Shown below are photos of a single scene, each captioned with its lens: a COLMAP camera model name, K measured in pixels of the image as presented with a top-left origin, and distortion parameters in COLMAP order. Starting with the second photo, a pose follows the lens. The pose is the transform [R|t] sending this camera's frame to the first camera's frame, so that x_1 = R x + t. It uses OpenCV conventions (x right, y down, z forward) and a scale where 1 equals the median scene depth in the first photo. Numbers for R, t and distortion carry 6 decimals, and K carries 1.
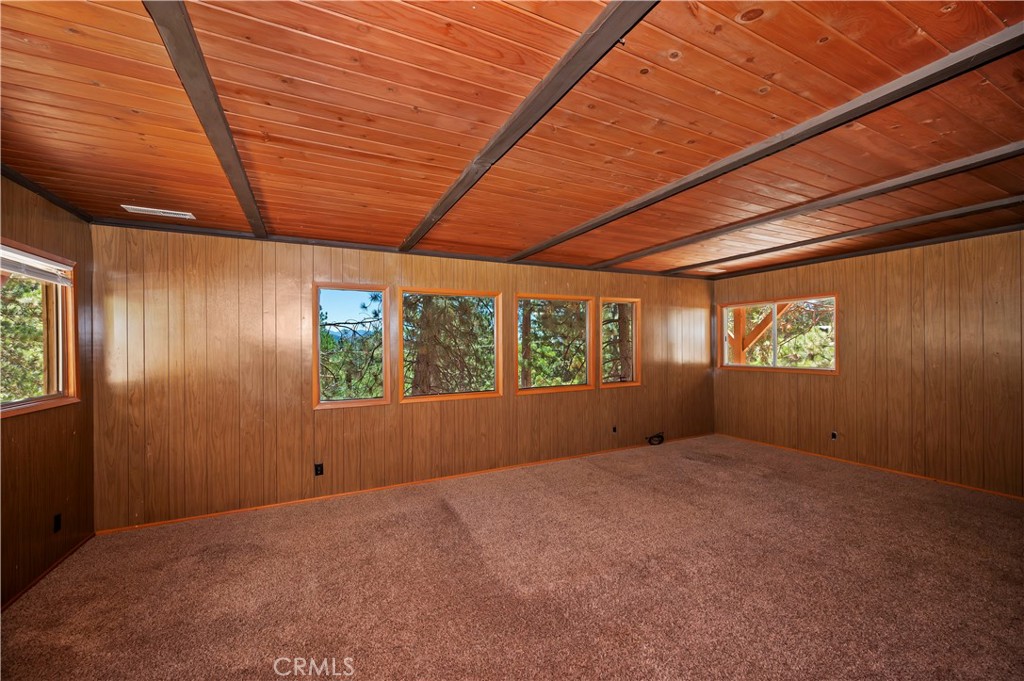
lens RADIAL K [[406.2, 0, 512.0], [0, 406.2, 340.5], [0, 0, 1]] dist [-0.000941, -0.000047]
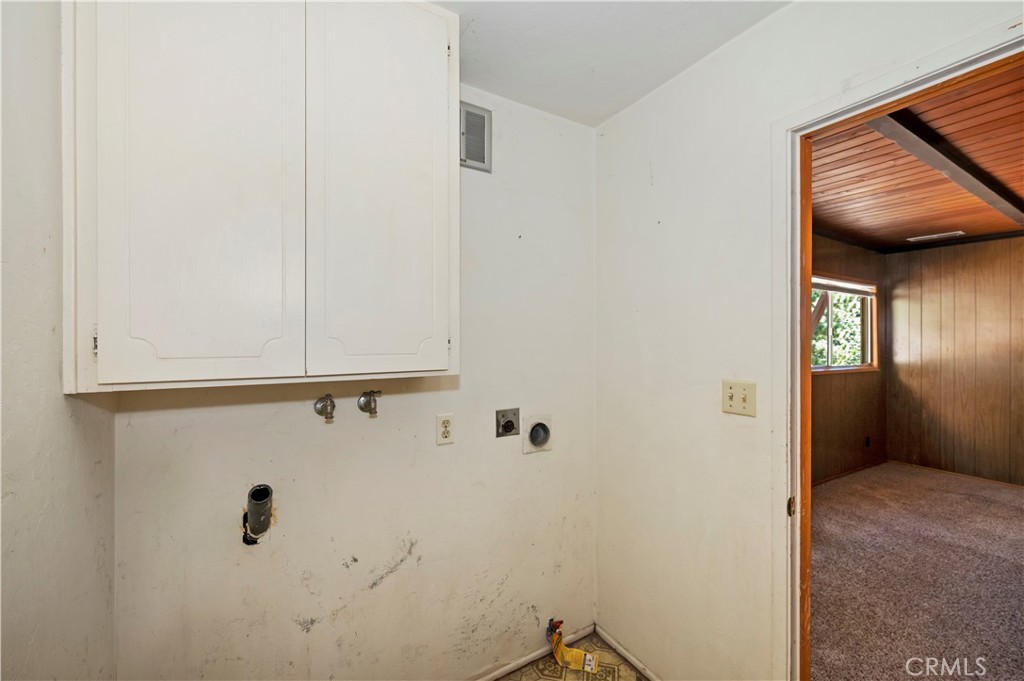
lens RADIAL K [[424.4, 0, 515.5], [0, 424.4, 344.8], [0, 0, 1]] dist [-0.001608, -0.000232]
pose [[0.088838, 0.016232, -0.995914, 0.401024], [0.007997, 0.999823, 0.017009, 0.009950], [0.996014, -0.009475, 0.088693, -0.498654]]
